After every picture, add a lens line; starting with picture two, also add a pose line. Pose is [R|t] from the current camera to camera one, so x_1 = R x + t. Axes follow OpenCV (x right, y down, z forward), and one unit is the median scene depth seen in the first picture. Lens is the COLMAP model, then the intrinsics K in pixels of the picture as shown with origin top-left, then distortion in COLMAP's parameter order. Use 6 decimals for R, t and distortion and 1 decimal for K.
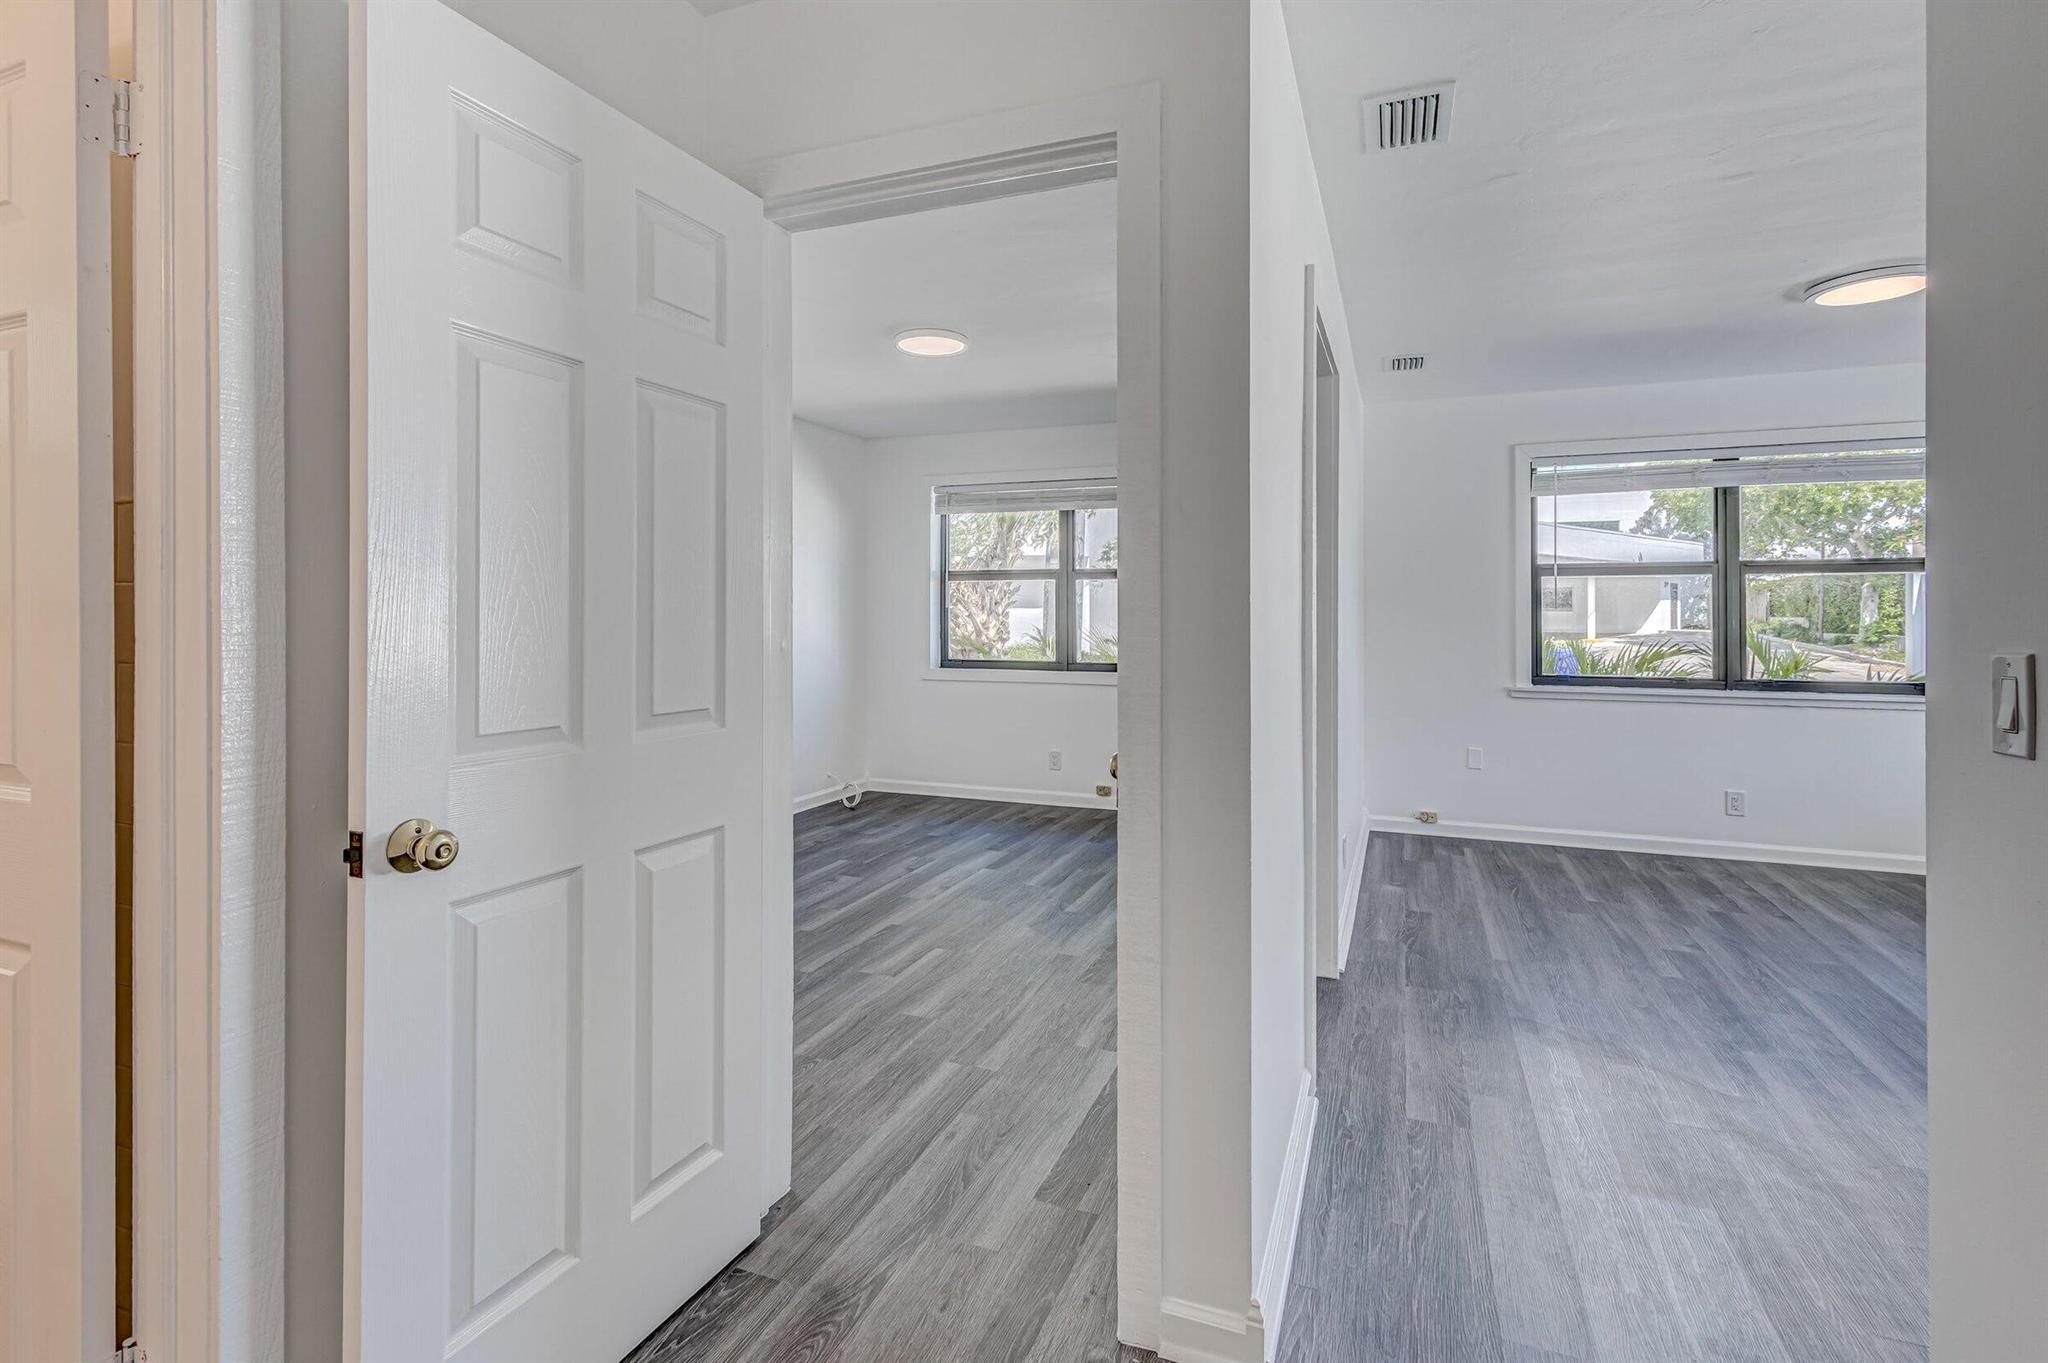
lens RADIAL K [[975.6, 0, 1017.6], [0, 975.6, 607.8], [0, 0, 1]] dist [0.016892, -0.000595]
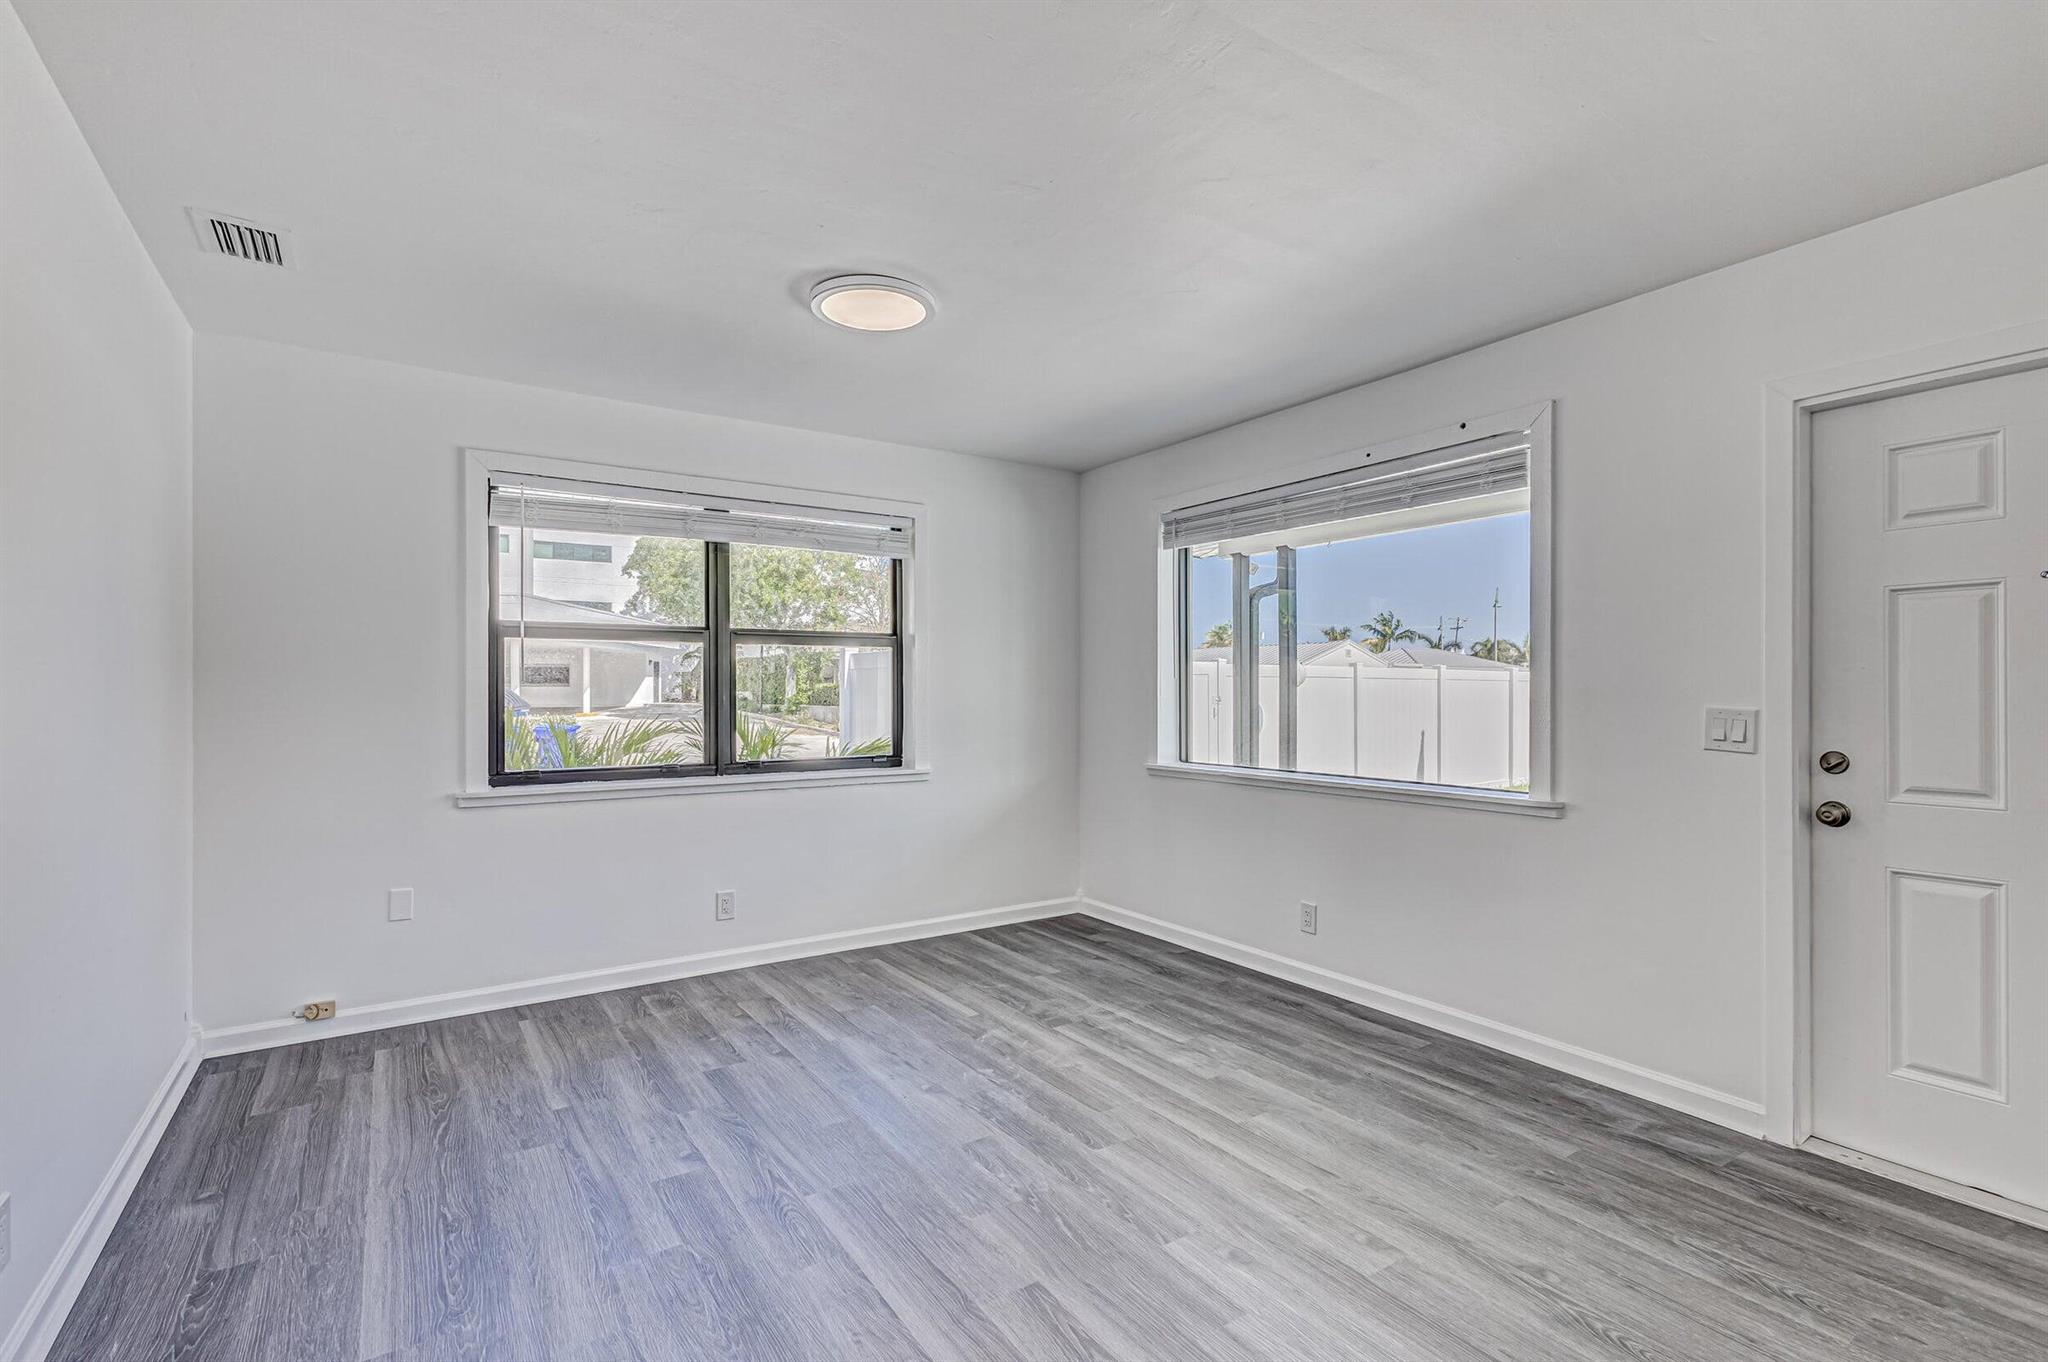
lens RADIAL K [[940.5, 0, 1028.4], [0, 940.5, 691.8], [0, 0, 1]] dist [0.009413, -0.000246]
pose [[0.568273, -0.003014, 0.822834, 0.191636], [-0.004148, 0.999970, 0.006528, 0.003029], [-0.822829, -0.007123, 0.568244, 0.300317]]
